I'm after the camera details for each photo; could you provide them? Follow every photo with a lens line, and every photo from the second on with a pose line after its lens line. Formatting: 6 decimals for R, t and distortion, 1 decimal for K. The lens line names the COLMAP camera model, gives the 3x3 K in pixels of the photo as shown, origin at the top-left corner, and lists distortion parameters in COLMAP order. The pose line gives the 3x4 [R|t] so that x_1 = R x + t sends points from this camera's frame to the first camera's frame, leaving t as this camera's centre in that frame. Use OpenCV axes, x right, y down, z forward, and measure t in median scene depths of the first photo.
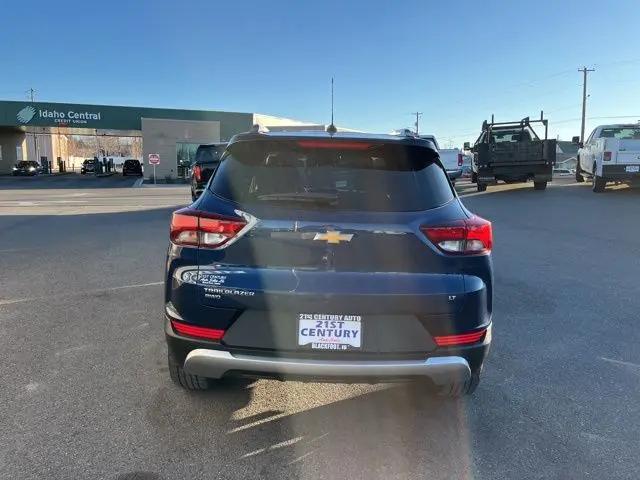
lens RADIAL K [[486.9, 0, 320.0], [0, 486.9, 240.0], [0, 0, 1]] dist [0.090501, -0.130679]
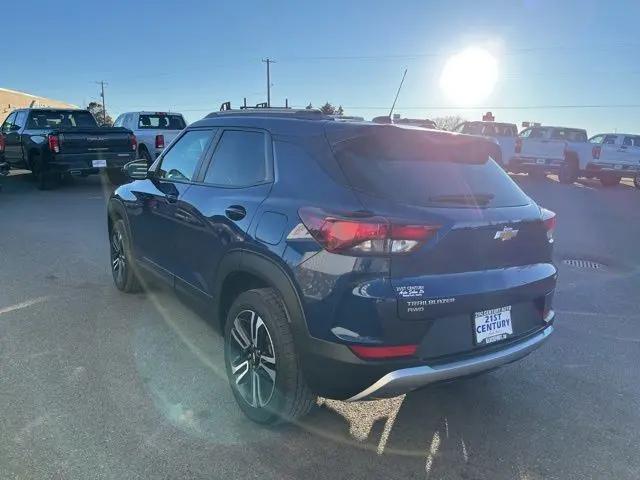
lens RADIAL K [[486.9, 0, 320.0], [0, 486.9, 240.0], [0, 0, 1]] dist [0.090501, -0.130679]
pose [[0.806814, -0.086611, 0.584423, -0.879775], [0.059453, 0.996077, 0.065541, -0.083818], [-0.587807, -0.018134, 0.808798, 0.369539]]
